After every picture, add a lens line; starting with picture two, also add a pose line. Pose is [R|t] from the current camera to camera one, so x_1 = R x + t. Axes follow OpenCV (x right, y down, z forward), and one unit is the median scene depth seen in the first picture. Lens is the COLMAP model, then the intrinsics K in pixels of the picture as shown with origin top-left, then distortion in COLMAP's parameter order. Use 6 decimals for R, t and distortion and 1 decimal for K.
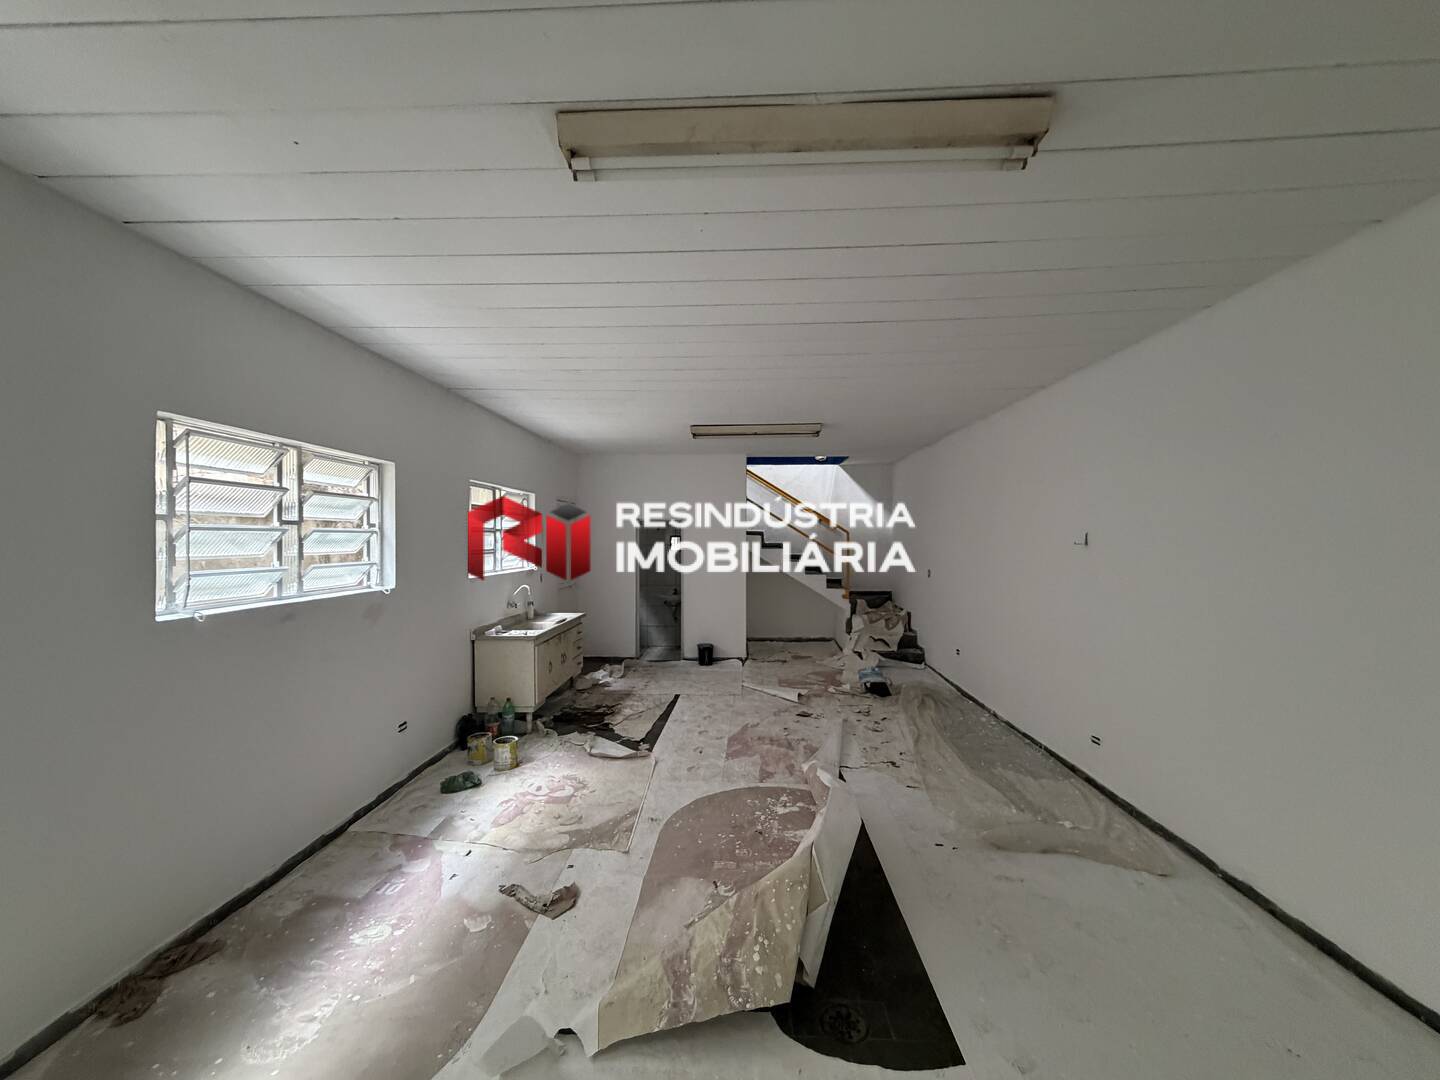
lens RADIAL K [[580.0, 0, 721.8], [0, 580.0, 539.4], [0, 0, 1]] dist [0.000211, -0.001176]
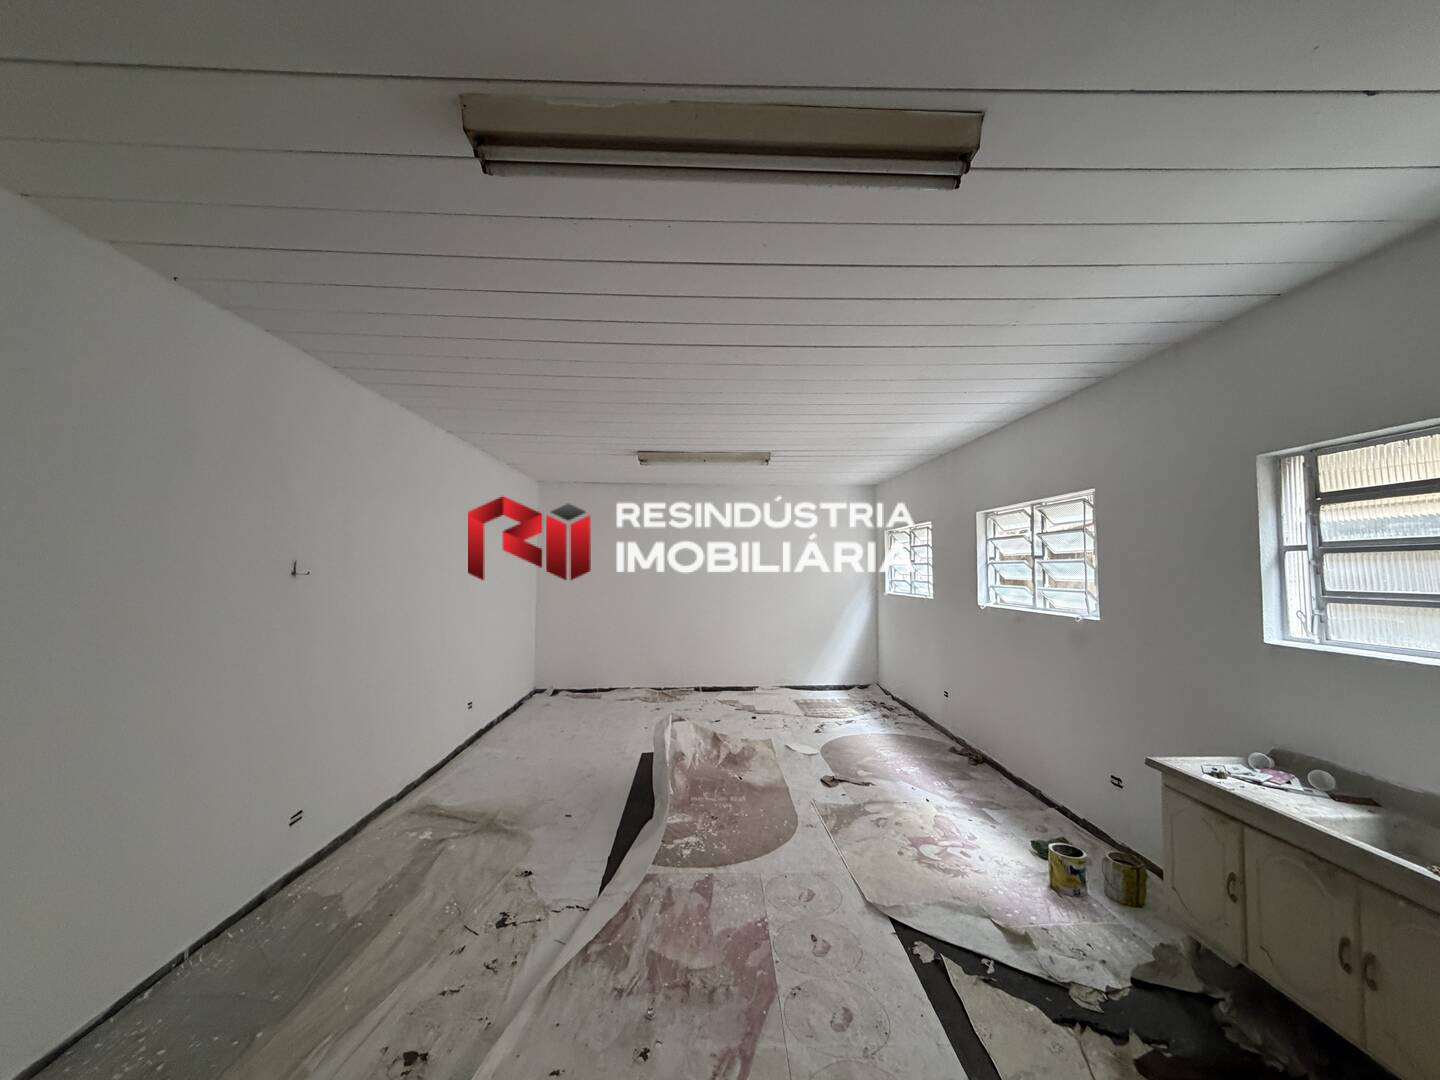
lens RADIAL K [[580.0, 0, 719.8], [0, 580.0, 542.6], [0, 0, 1]] dist [0.000211, -0.001176]
pose [[-0.997448, -0.003419, -0.071320, 0.122467], [-0.000301, 0.999045, -0.043687, -0.000949], [0.071401, -0.043554, -0.996496, 1.951232]]
